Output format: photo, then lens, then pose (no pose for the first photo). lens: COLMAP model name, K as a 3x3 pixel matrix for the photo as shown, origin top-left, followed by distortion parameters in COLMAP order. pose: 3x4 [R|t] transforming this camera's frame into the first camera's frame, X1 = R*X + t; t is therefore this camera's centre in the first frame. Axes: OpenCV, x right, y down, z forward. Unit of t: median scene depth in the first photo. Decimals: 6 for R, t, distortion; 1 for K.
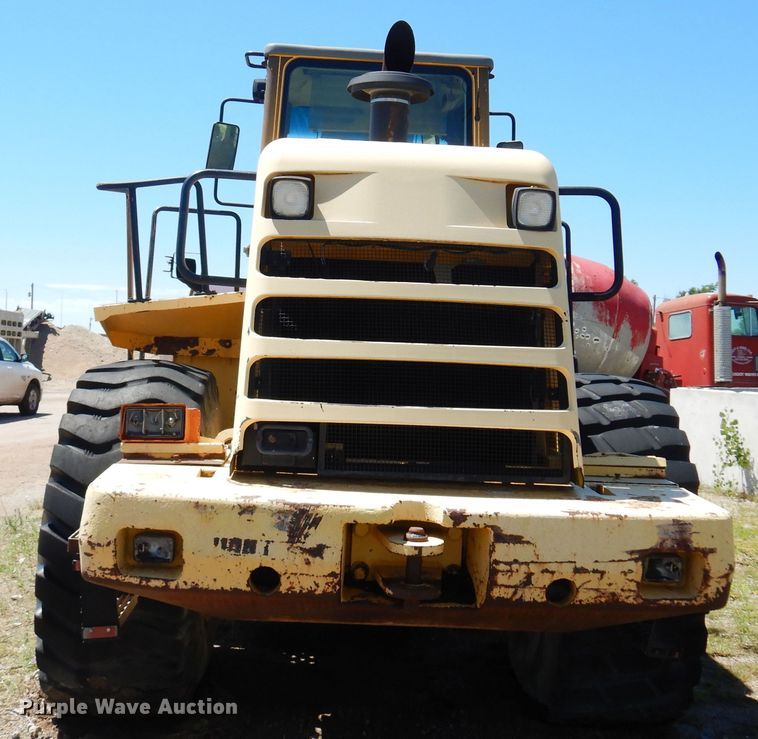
lens RADIAL K [[997.2, 0, 378.4], [0, 997.2, 333.8], [0, 0, 1]] dist [0.005187, 0.000000]
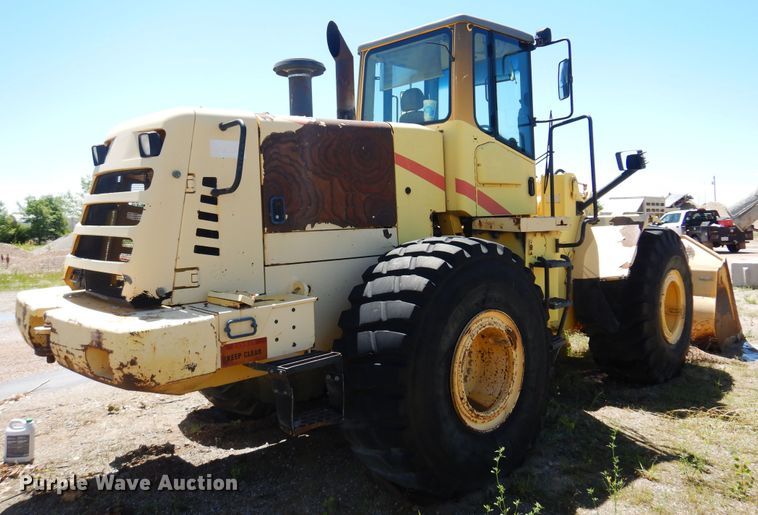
lens RADIAL K [[602.1, 0, 402.0], [0, 602.1, 224.2], [0, 0, 1]] dist [0.011206, -0.005674]
pose [[0.673159, -0.030475, -0.738869, 0.916984], [0.046511, 0.998917, 0.001173, 0.022747], [0.738033, -0.035156, 0.673848, 0.468485]]
